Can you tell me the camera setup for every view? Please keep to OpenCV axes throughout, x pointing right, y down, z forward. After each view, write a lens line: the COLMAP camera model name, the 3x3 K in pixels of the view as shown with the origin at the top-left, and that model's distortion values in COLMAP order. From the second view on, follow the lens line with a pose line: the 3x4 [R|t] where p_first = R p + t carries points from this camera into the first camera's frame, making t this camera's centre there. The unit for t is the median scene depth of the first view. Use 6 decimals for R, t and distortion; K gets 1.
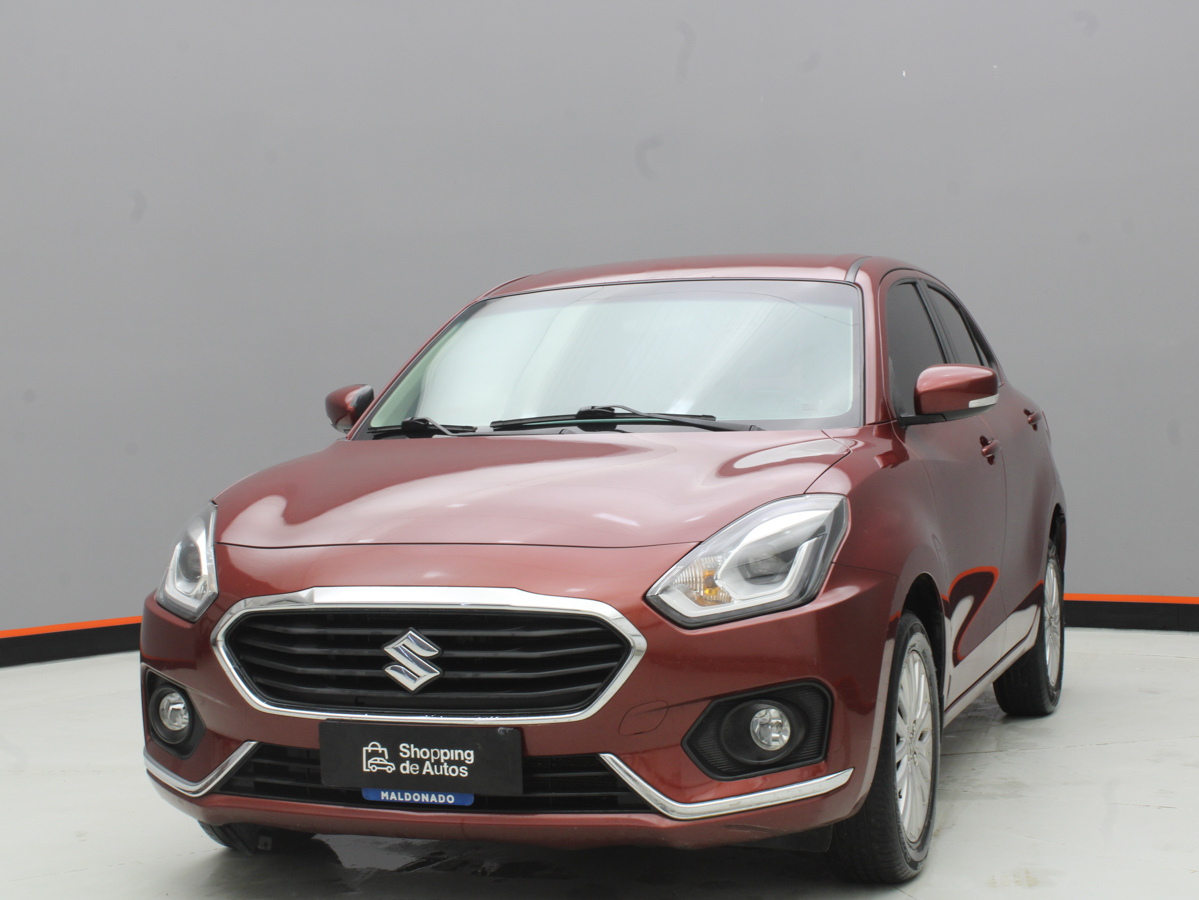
lens RADIAL K [[1890.8, 0, 599.5], [0, 1890.8, 450.0], [0, 0, 1]] dist [-0.012259, -0.040339]
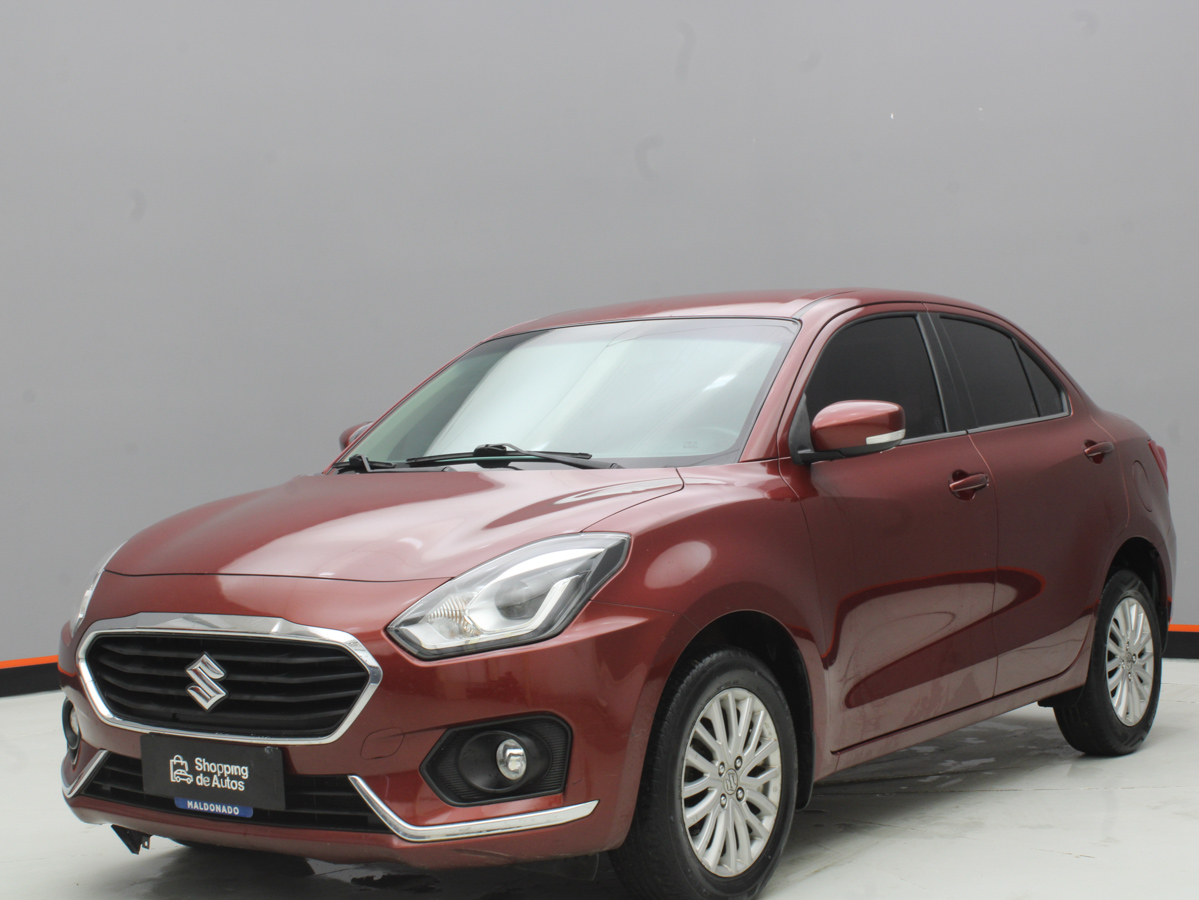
lens RADIAL K [[1842.7, 0, 599.5], [0, 1842.7, 450.0], [0, 0, 1]] dist [-0.019562, -0.042918]
pose [[0.963721, -0.002587, -0.266900, 0.404408], [0.000120, 0.999957, -0.009259, -0.012896], [0.266912, 0.008891, 0.963680, 0.034399]]
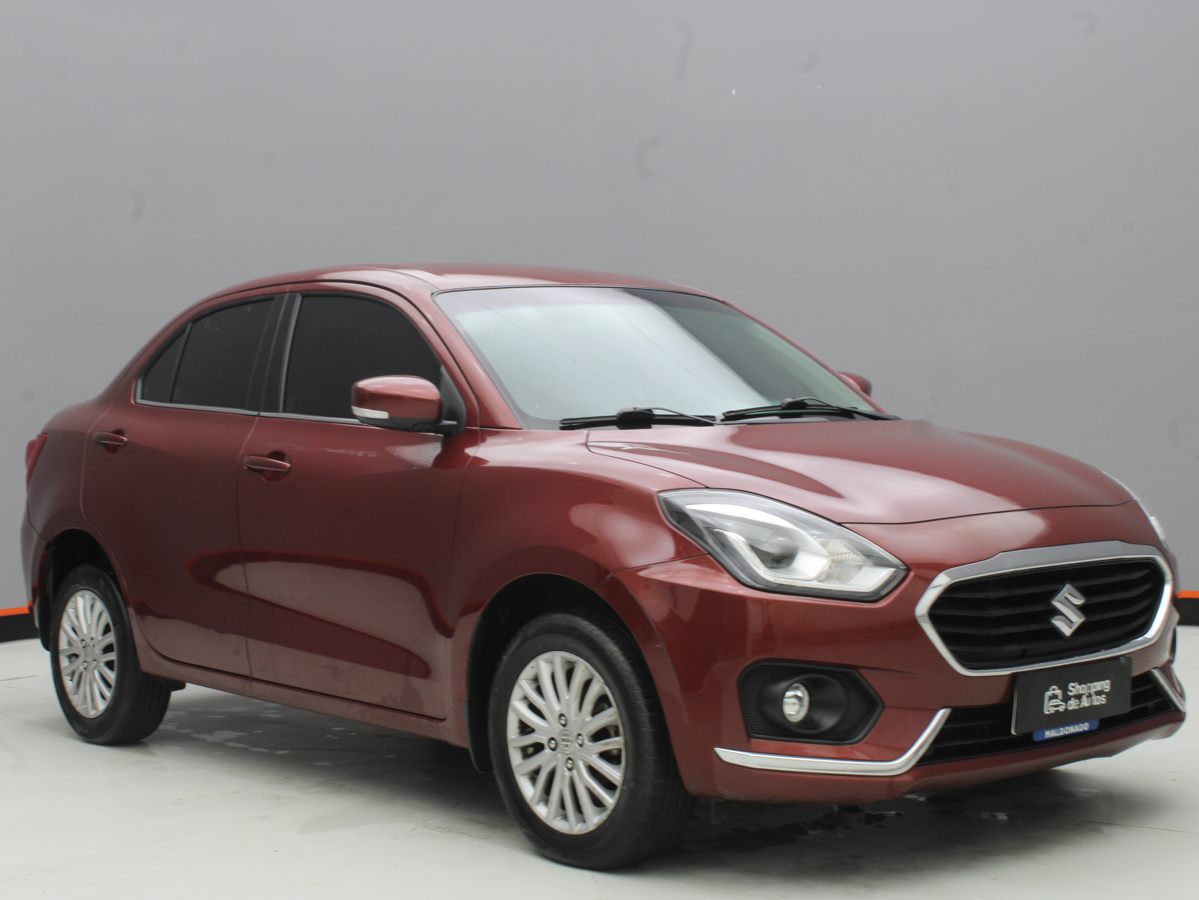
lens RADIAL K [[1873.3, 0, 599.5], [0, 1873.3, 450.0], [0, 0, 1]] dist [-0.027099, -0.032280]
pose [[0.512817, -0.001018, 0.858497, -1.217351], [0.023409, 0.999644, -0.012798, 0.022227], [-0.858179, 0.026660, 0.512658, 0.661169]]
